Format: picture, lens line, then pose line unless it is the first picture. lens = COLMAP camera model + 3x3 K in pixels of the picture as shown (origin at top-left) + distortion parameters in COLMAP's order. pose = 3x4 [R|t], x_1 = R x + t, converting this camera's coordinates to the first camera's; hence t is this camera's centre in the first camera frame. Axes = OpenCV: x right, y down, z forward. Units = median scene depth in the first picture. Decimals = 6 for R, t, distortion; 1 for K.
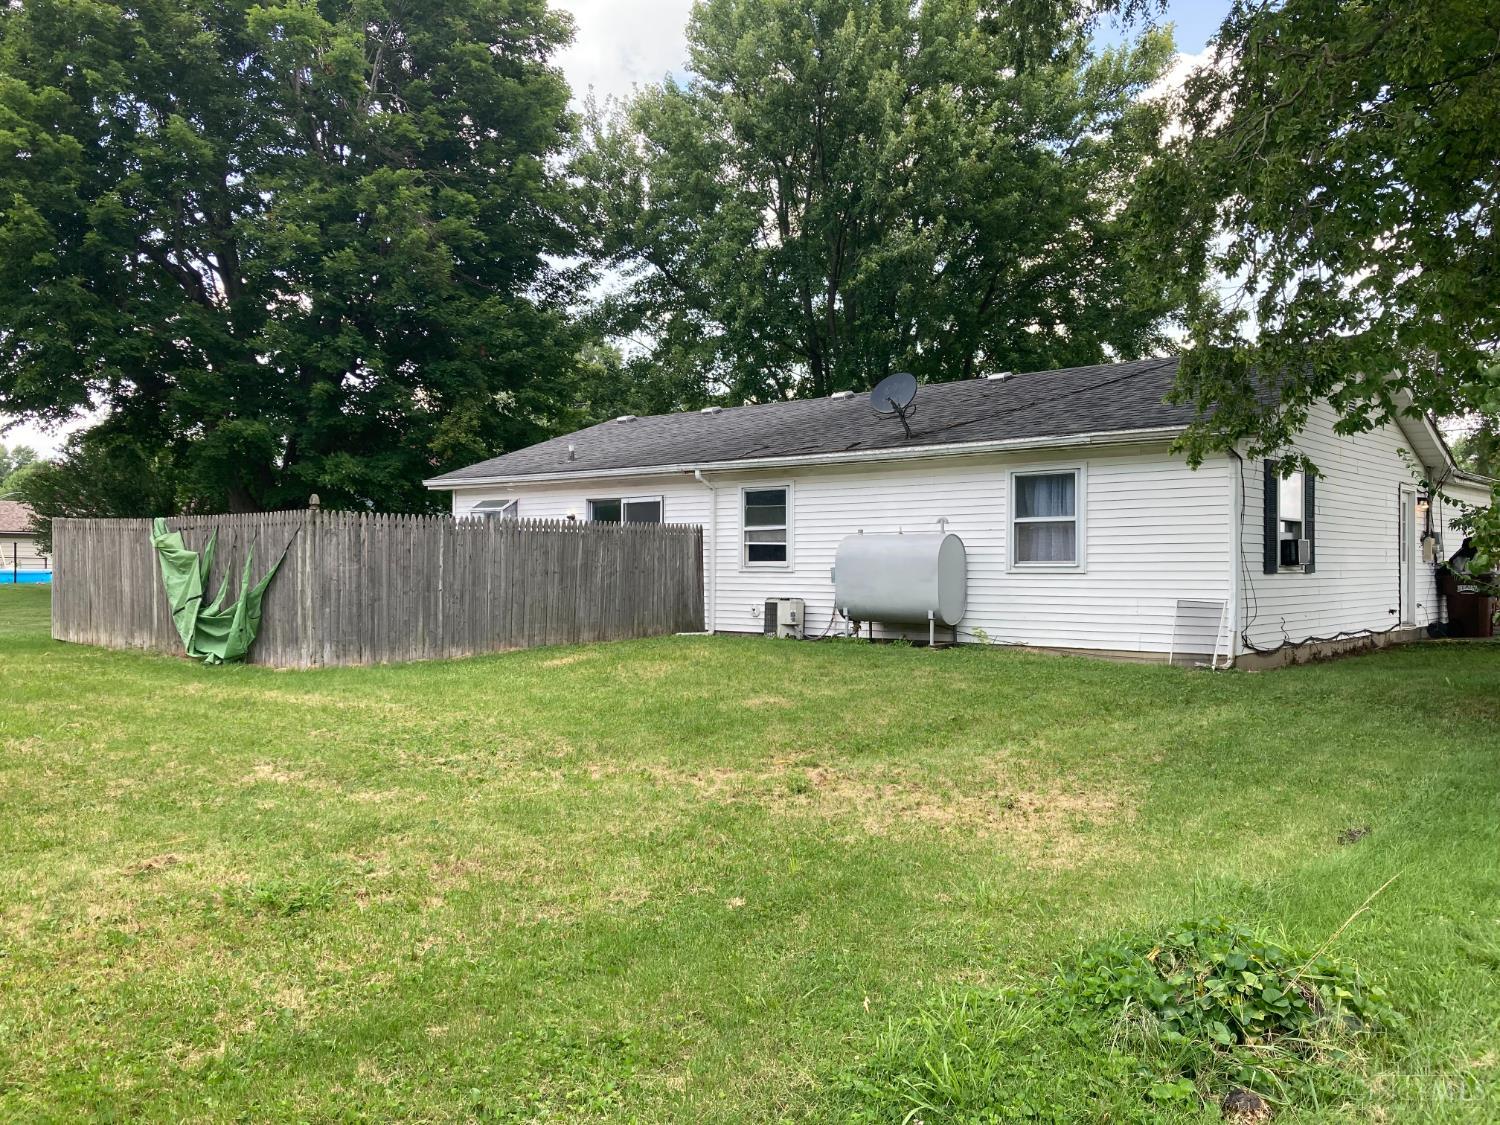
lens RADIAL K [[1229.6, 0, 750.0], [0, 1229.6, 562.5], [0, 0, 1]] dist [0.002163, -0.000895]
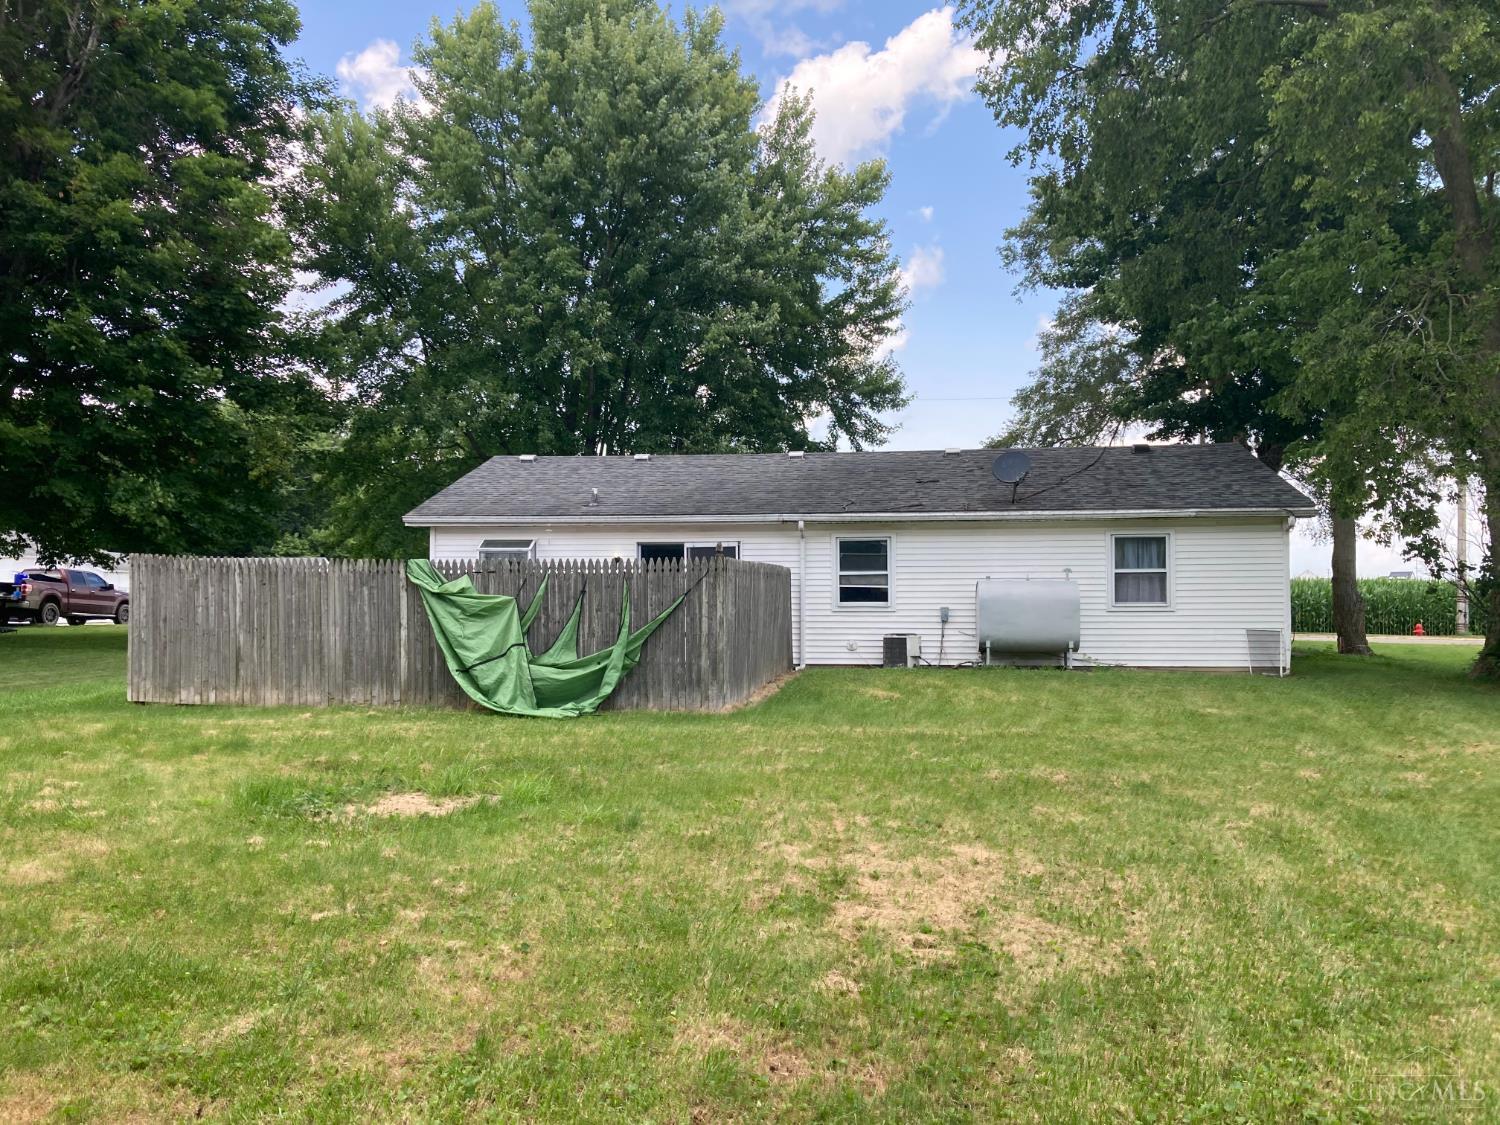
lens RADIAL K [[1229.6, 0, 750.0], [0, 1229.6, 562.5], [0, 0, 1]] dist [0.002163, -0.000895]
pose [[0.836525, 0.012921, 0.547777, -0.717058], [0.001405, 0.999668, -0.025726, -0.008872], [-0.547927, 0.022290, 0.836229, 0.098544]]
